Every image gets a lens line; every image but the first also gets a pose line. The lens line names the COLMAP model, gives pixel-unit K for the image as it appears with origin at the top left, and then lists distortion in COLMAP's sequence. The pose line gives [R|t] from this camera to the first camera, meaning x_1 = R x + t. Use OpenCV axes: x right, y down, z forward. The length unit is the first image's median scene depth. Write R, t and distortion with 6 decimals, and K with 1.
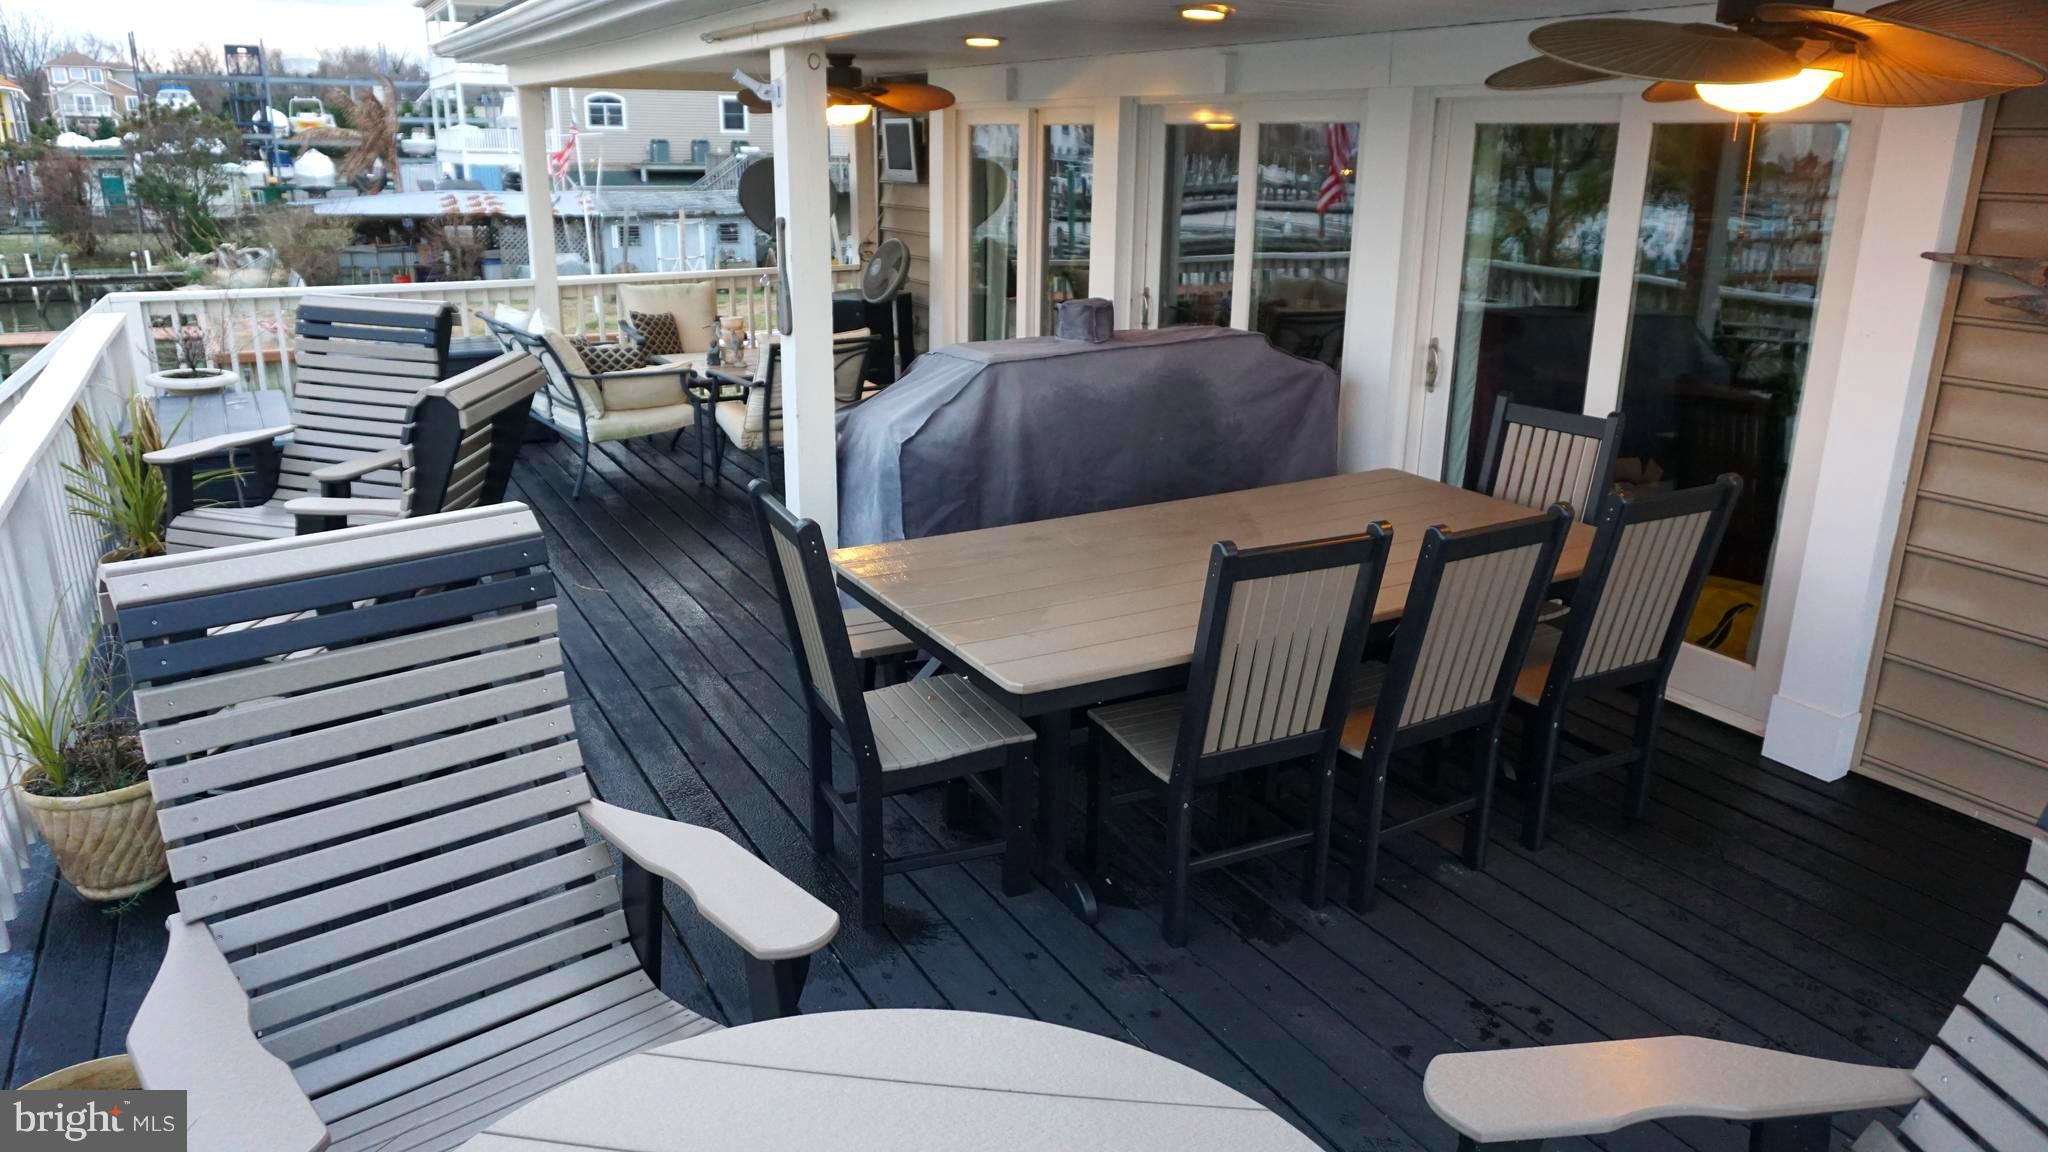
lens RADIAL K [[1361.3, 0, 1024.0], [0, 1361.3, 576.0], [0, 0, 1]] dist [-0.018665, 0.003144]
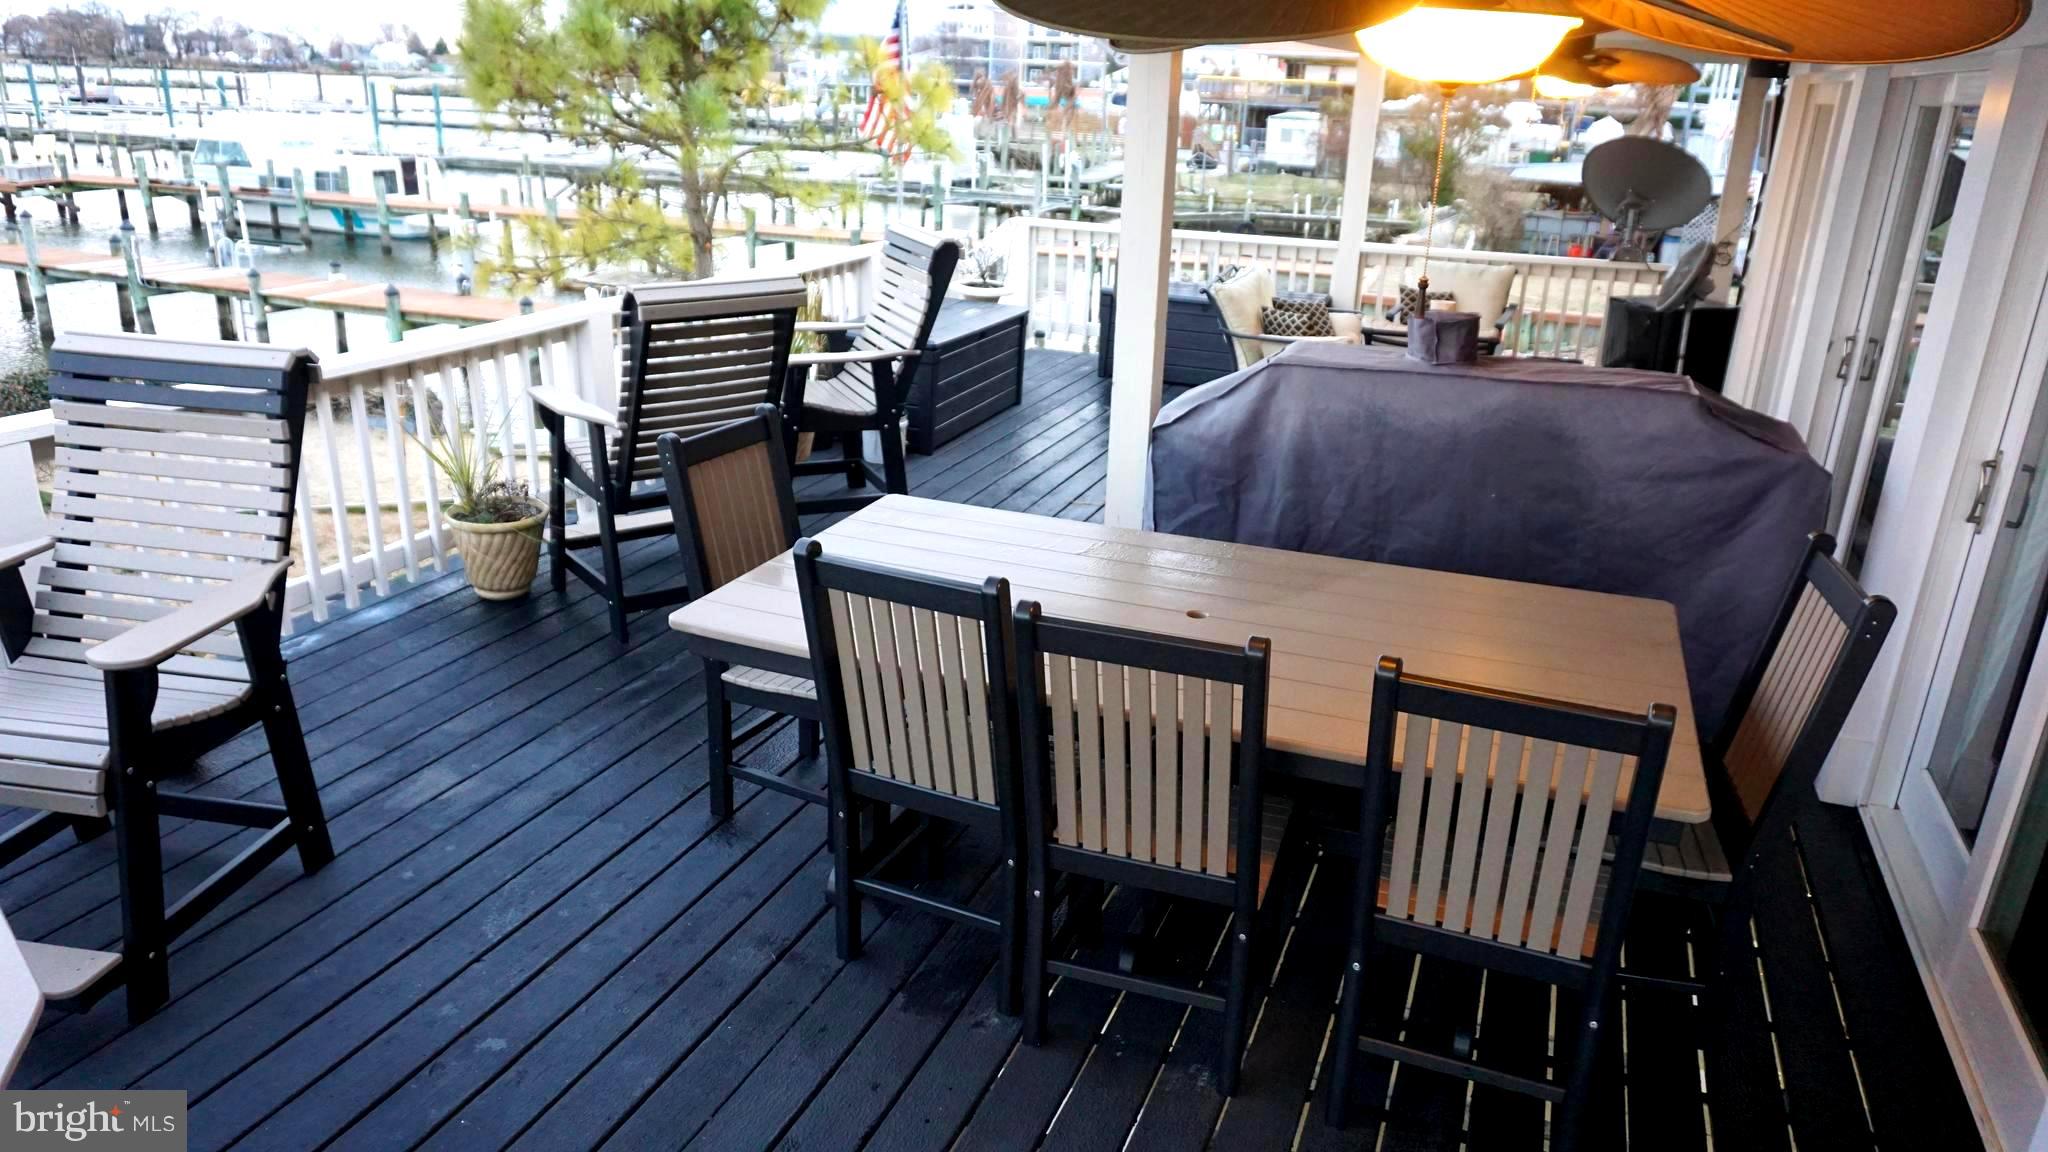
lens RADIAL K [[1361.3, 0, 1024.0], [0, 1361.3, 576.0], [0, 0, 1]] dist [-0.018665, 0.003144]
pose [[0.648524, 0.272422, -0.710776, 0.516470], [-0.258334, 0.957115, 0.131130, -0.092271], [0.716017, 0.098577, 0.691088, 0.264518]]
